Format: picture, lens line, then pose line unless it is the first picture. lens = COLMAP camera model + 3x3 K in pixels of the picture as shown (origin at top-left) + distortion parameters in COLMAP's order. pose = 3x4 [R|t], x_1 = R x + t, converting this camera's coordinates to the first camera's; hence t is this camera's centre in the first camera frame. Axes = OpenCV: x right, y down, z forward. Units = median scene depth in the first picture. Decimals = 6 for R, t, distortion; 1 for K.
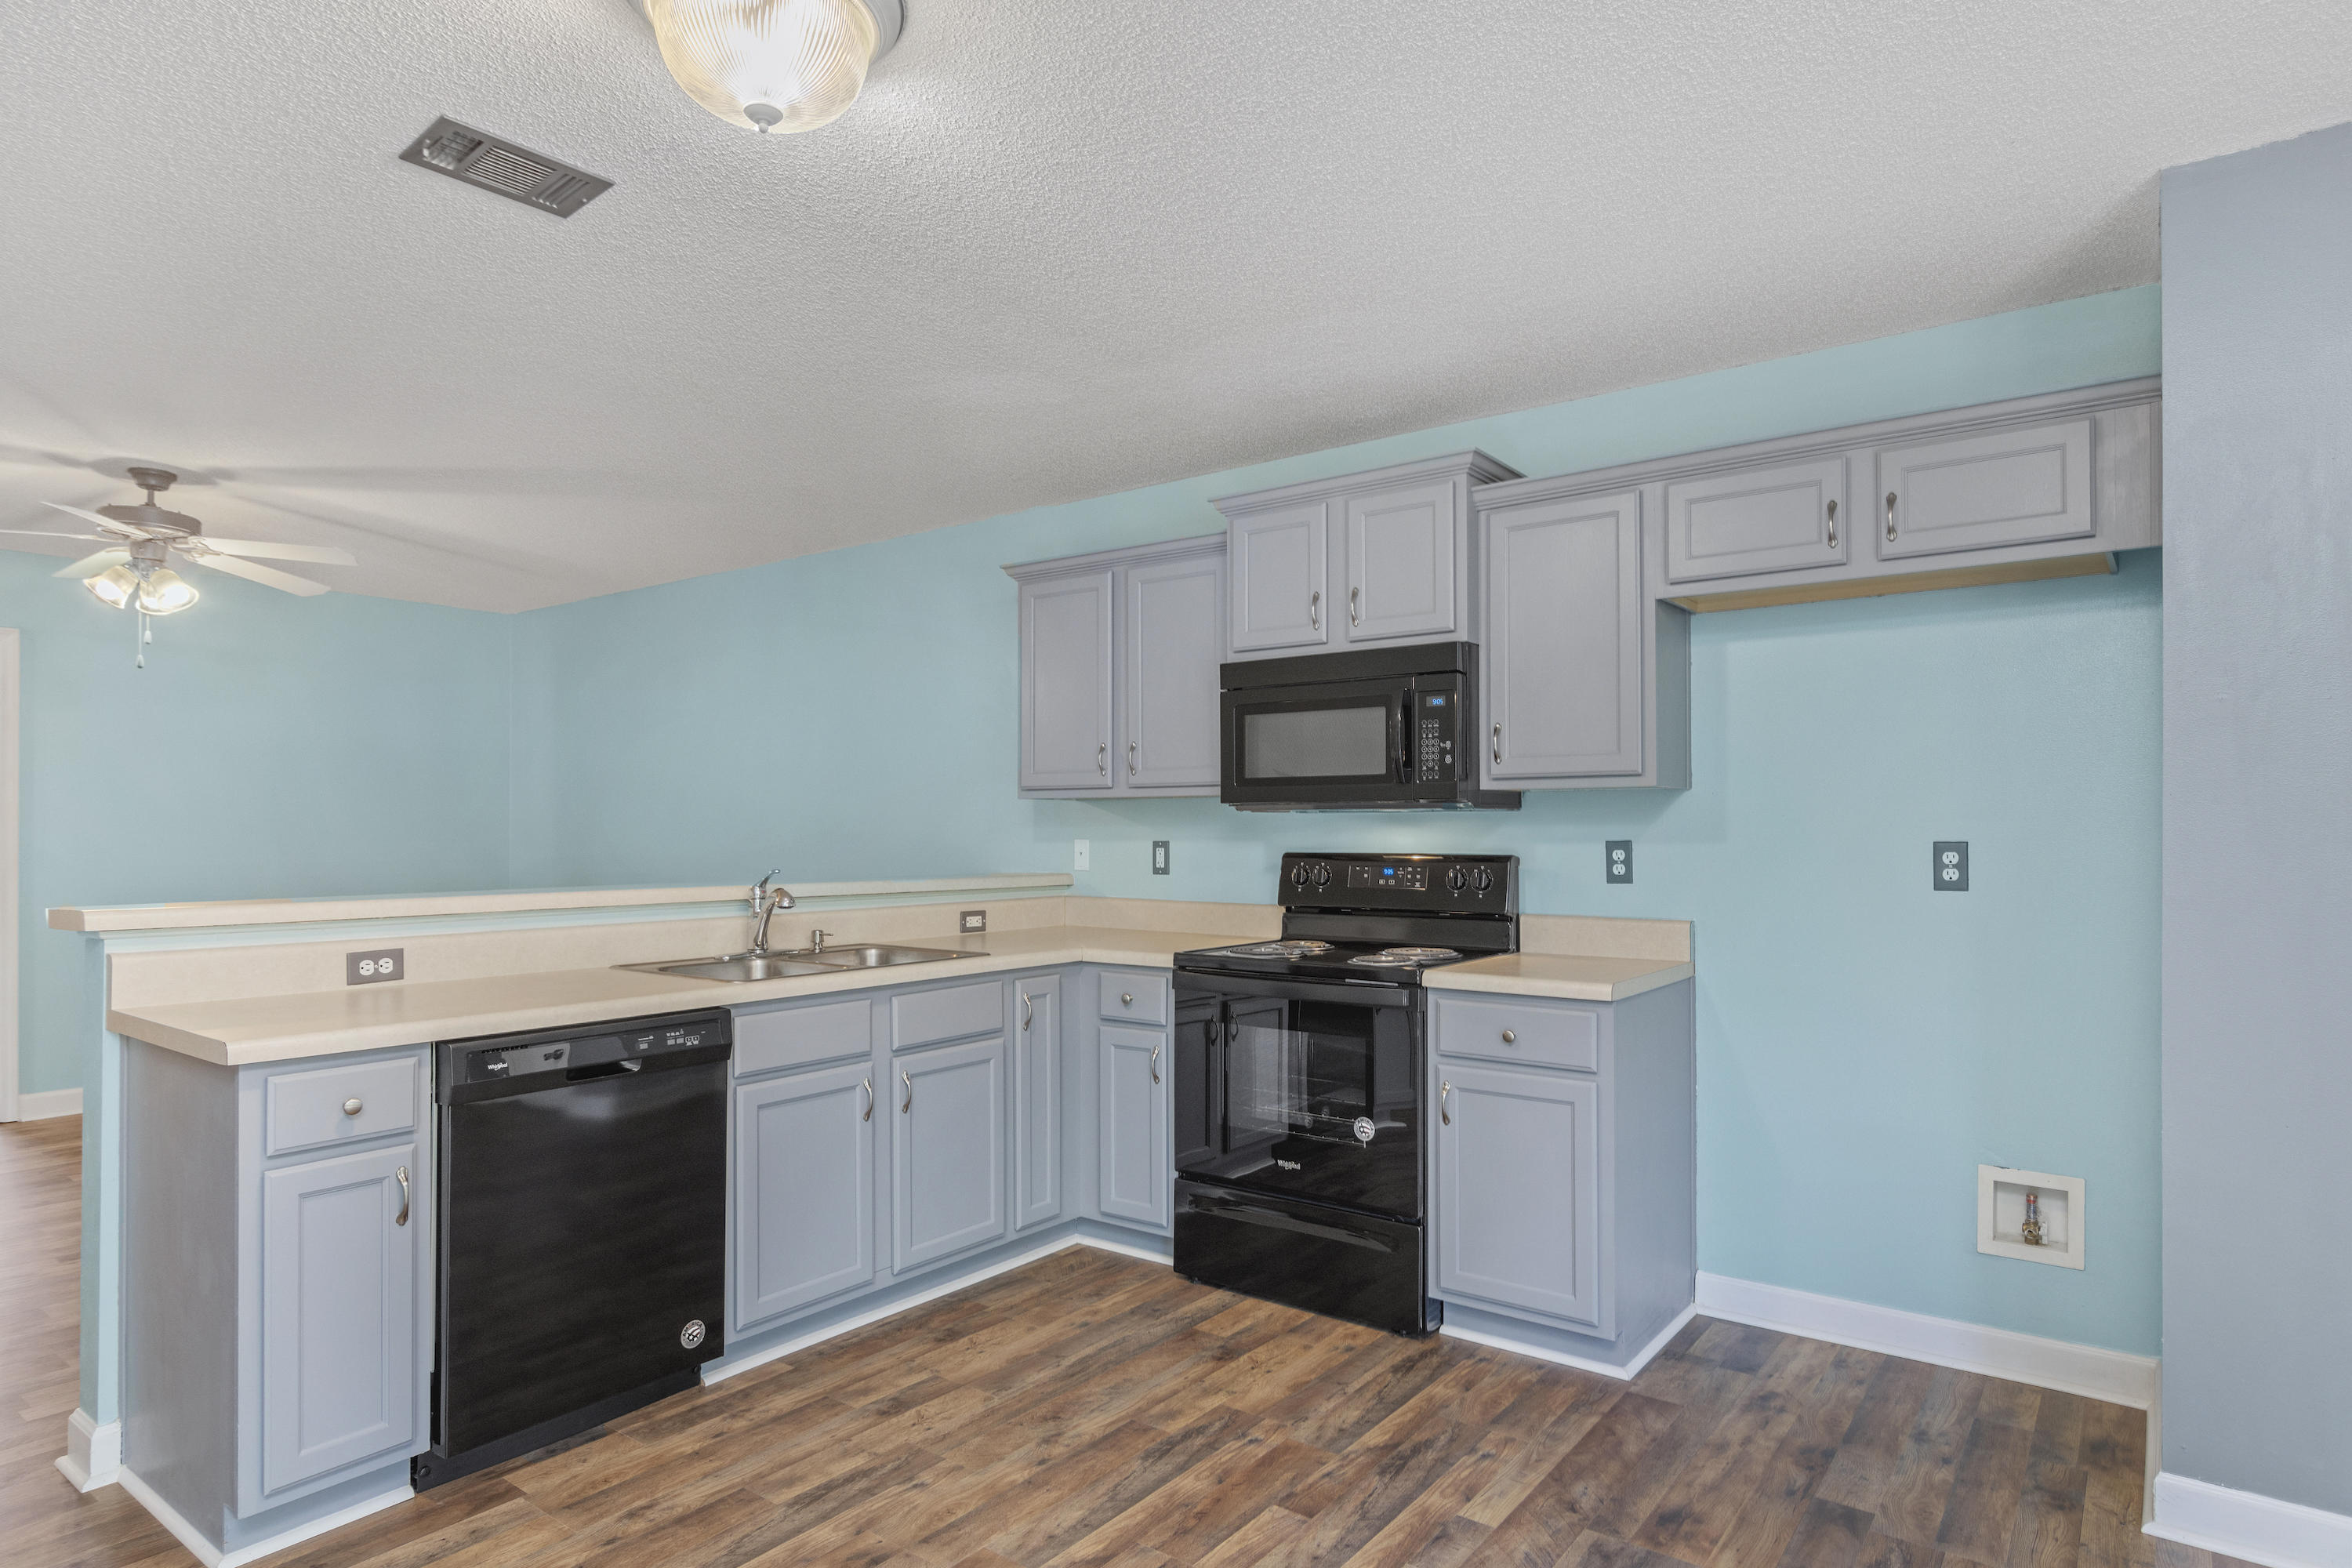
lens RADIAL K [[1324.3, 0, 1168.9], [0, 1324.3, 802.3], [0, 0, 1]] dist [-0.002273, -0.000876]
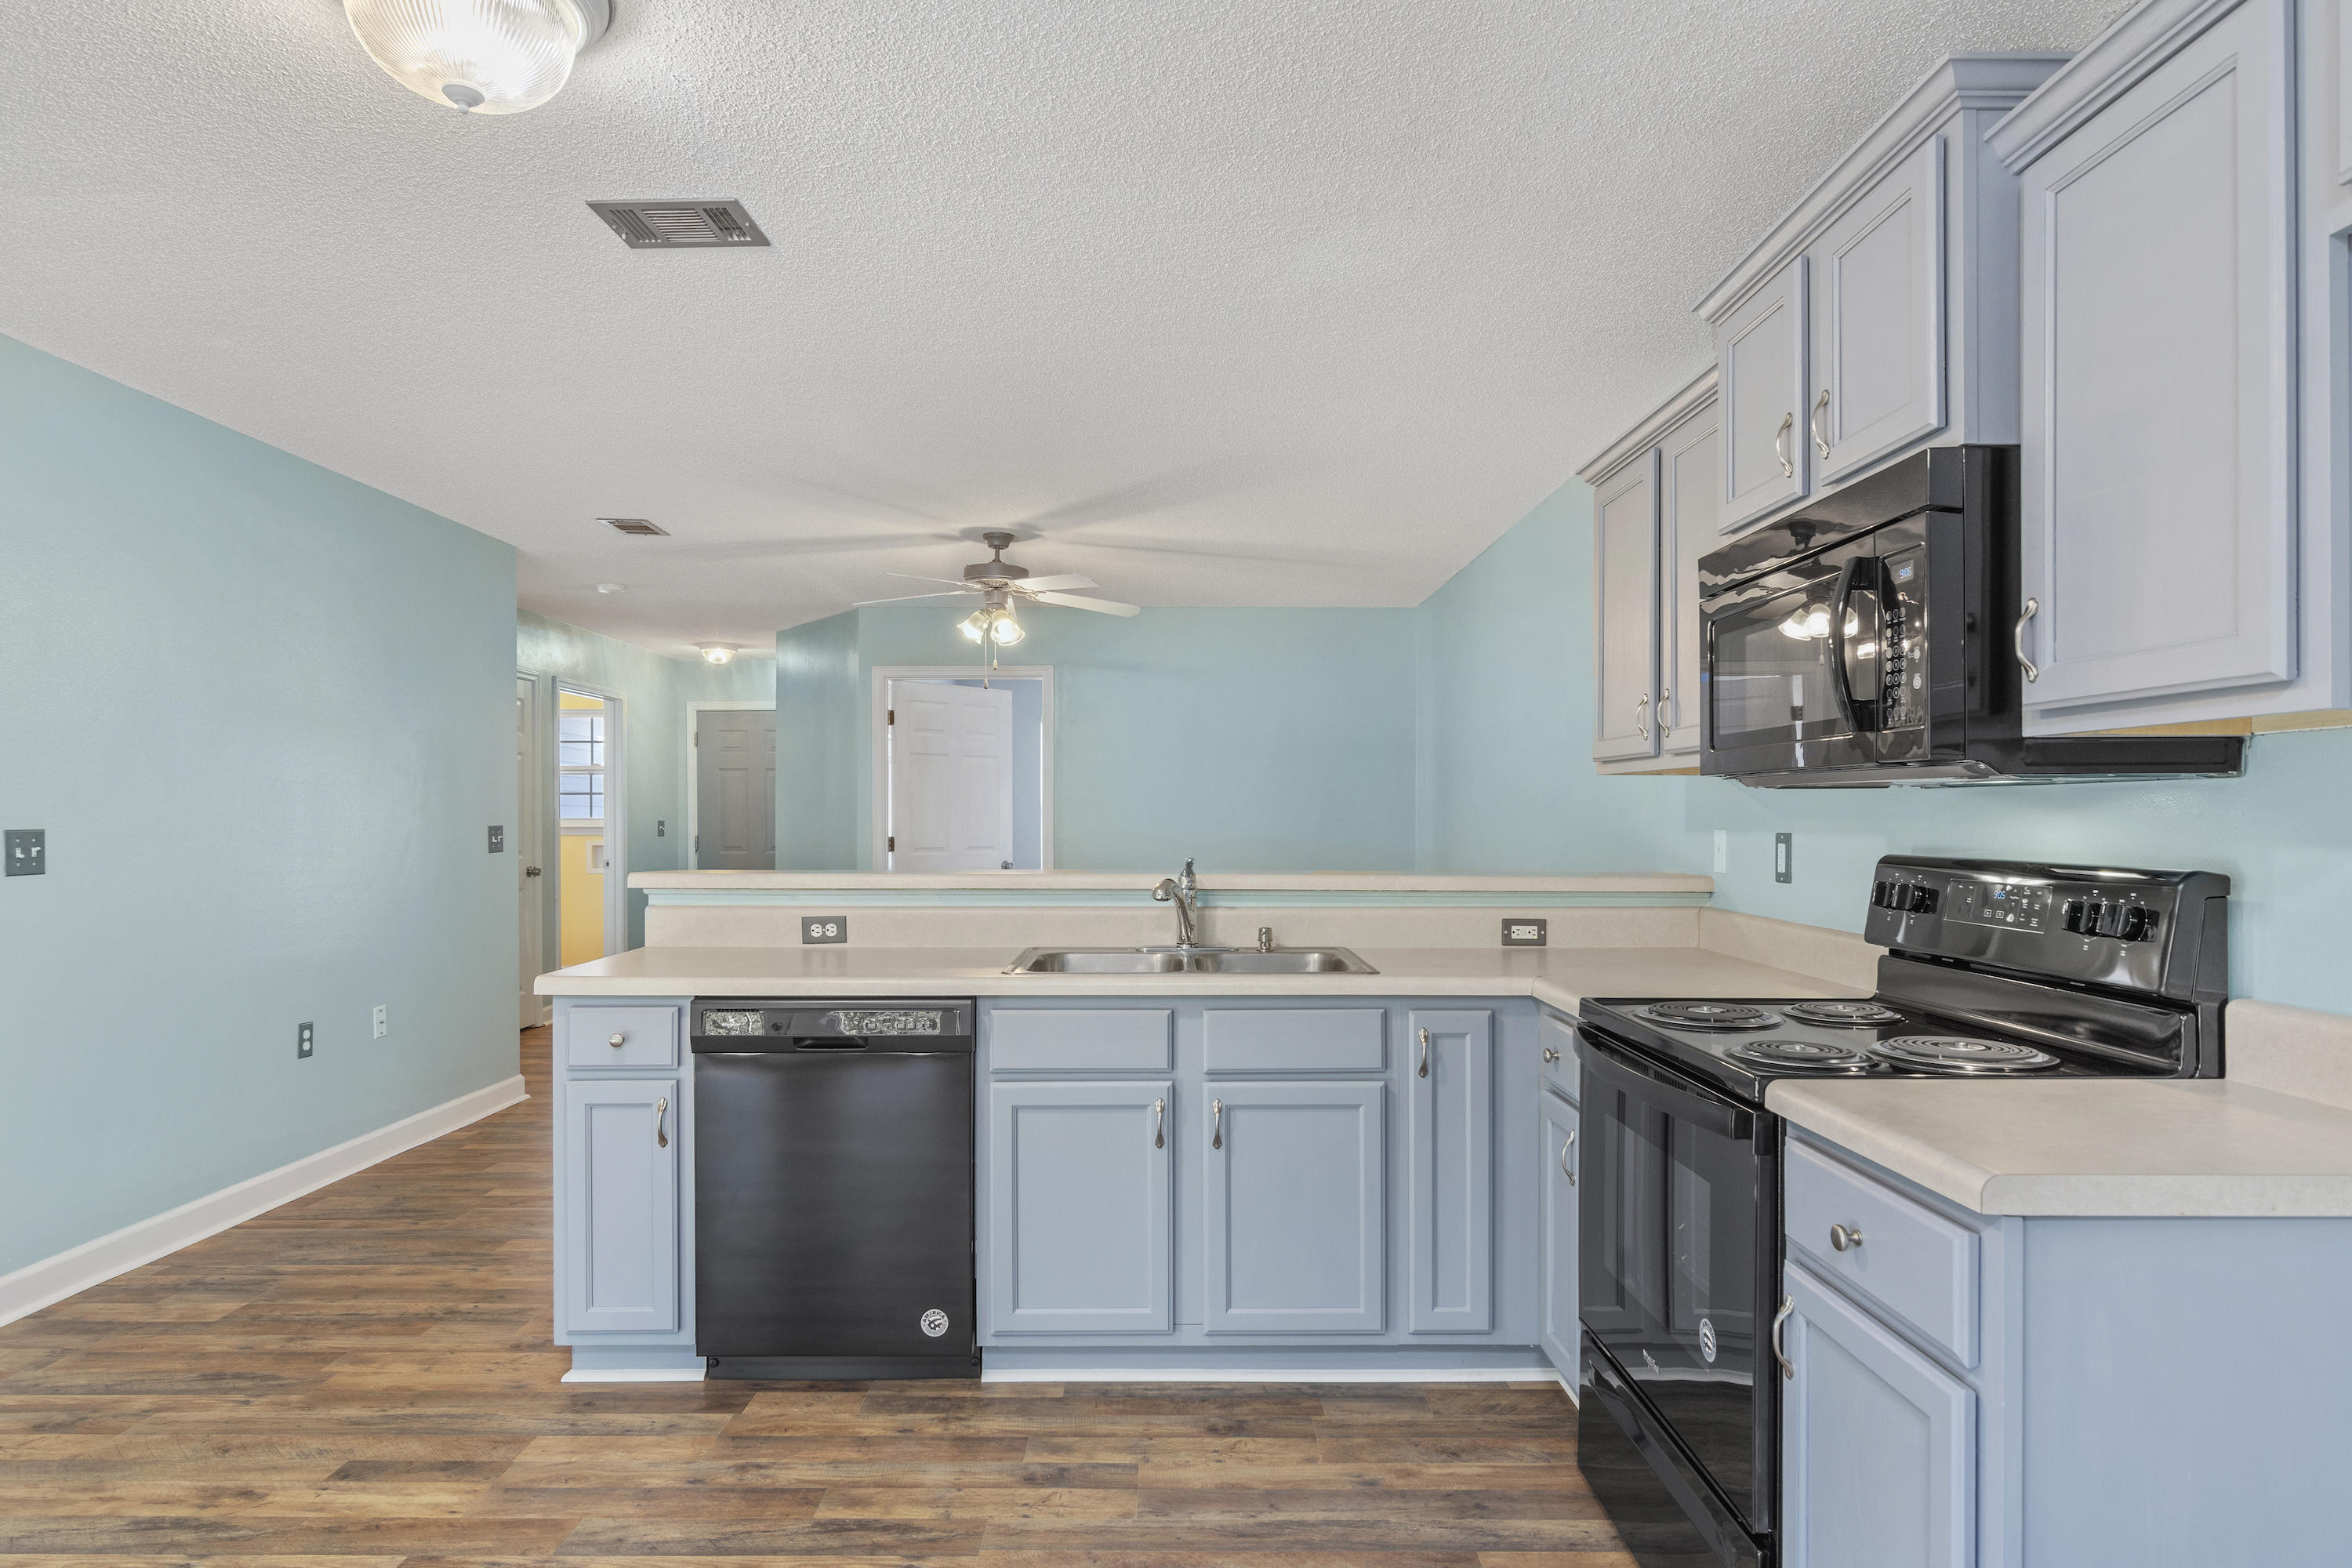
lens RADIAL K [[1324.3, 0, 1170.5], [0, 1324.3, 803.6], [0, 0, 1]] dist [-0.002273, -0.000876]
pose [[0.600173, -0.004907, -0.799855, 0.474296], [0.014352, 0.999886, 0.004636, 0.009323], [0.799741, -0.014262, 0.600175, 0.481892]]
